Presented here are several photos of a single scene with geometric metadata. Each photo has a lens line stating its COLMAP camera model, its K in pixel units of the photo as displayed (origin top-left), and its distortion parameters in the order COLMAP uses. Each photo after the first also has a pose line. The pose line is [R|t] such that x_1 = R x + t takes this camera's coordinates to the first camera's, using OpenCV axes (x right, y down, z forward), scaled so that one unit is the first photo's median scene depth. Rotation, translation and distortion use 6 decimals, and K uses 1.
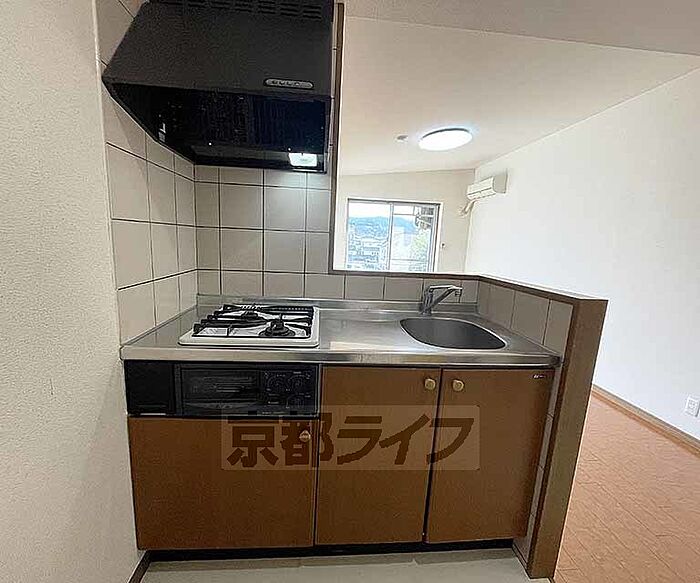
lens RADIAL K [[313.0, 0, 357.0], [0, 313.0, 294.5], [0, 0, 1]] dist [0.001558, -0.001436]
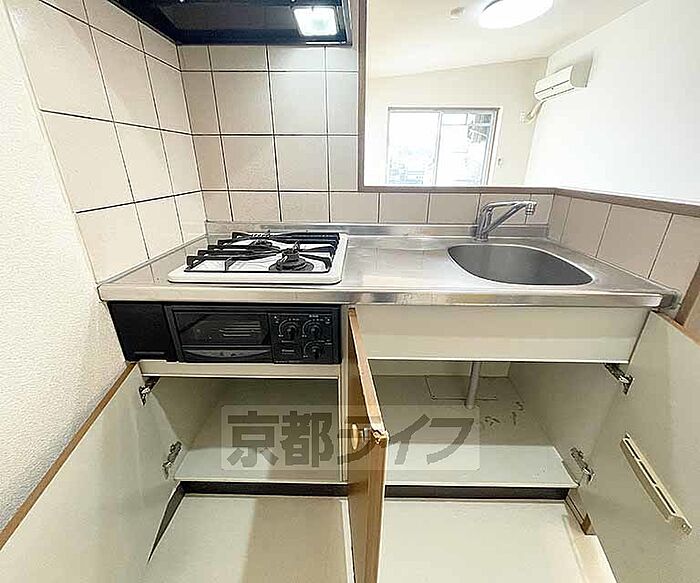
lens RADIAL K [[313.0, 0, 357.0], [0, 313.0, 294.5], [0, 0, 1]] dist [0.001558, -0.001436]
pose [[0.990852, 0.004448, -0.134878, 0.017940], [0.025639, 0.975047, 0.220511, 0.017465], [0.132493, -0.221952, 0.966014, 0.192401]]
